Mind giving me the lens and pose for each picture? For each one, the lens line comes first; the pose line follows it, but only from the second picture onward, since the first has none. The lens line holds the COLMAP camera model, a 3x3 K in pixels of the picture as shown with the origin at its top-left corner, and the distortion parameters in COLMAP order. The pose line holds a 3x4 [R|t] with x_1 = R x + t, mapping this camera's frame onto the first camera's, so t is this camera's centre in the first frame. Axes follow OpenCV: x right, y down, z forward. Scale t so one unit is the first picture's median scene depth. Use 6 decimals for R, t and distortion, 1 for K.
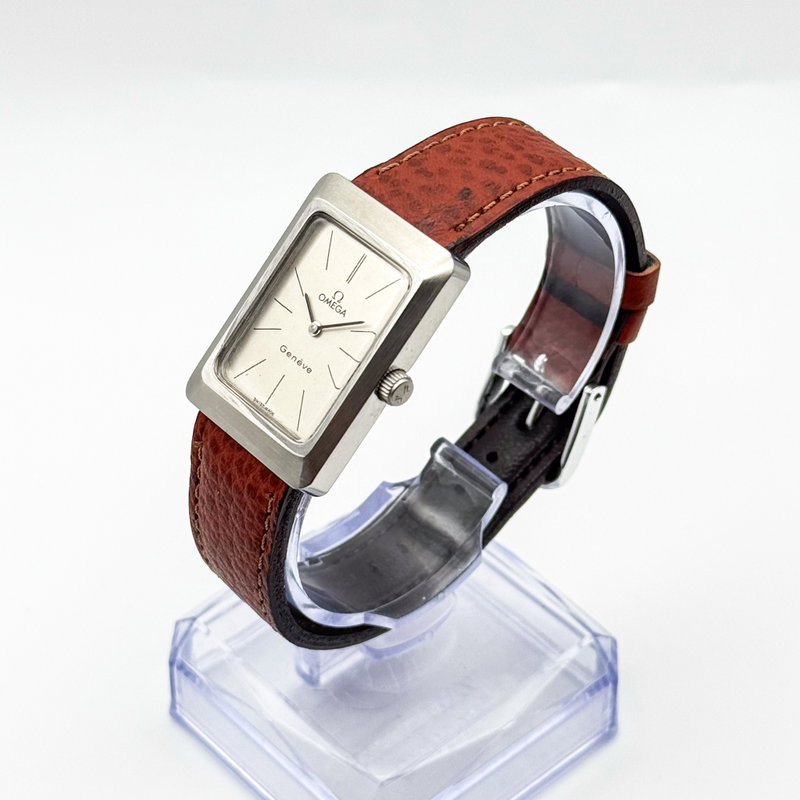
lens RADIAL K [[2167.8, 0, 403.0], [0, 2167.8, 398.8], [0, 0, 1]] dist [0.119614, 0.000000]
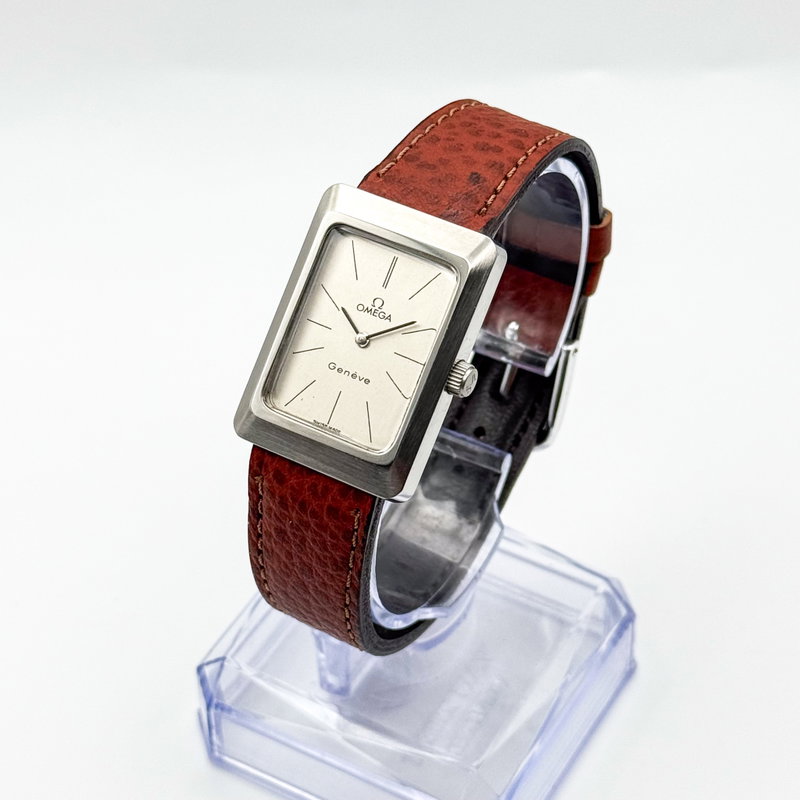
lens RADIAL K [[2167.8, 0, 398.0], [0, 2167.8, 399.6], [0, 0, 1]] dist [0.119614, 0.000000]
pose [[0.951577, -0.213743, 0.220942, -0.246342], [0.211857, 0.976761, 0.032486, -0.033421], [-0.222752, 0.015895, 0.974746, 0.021098]]
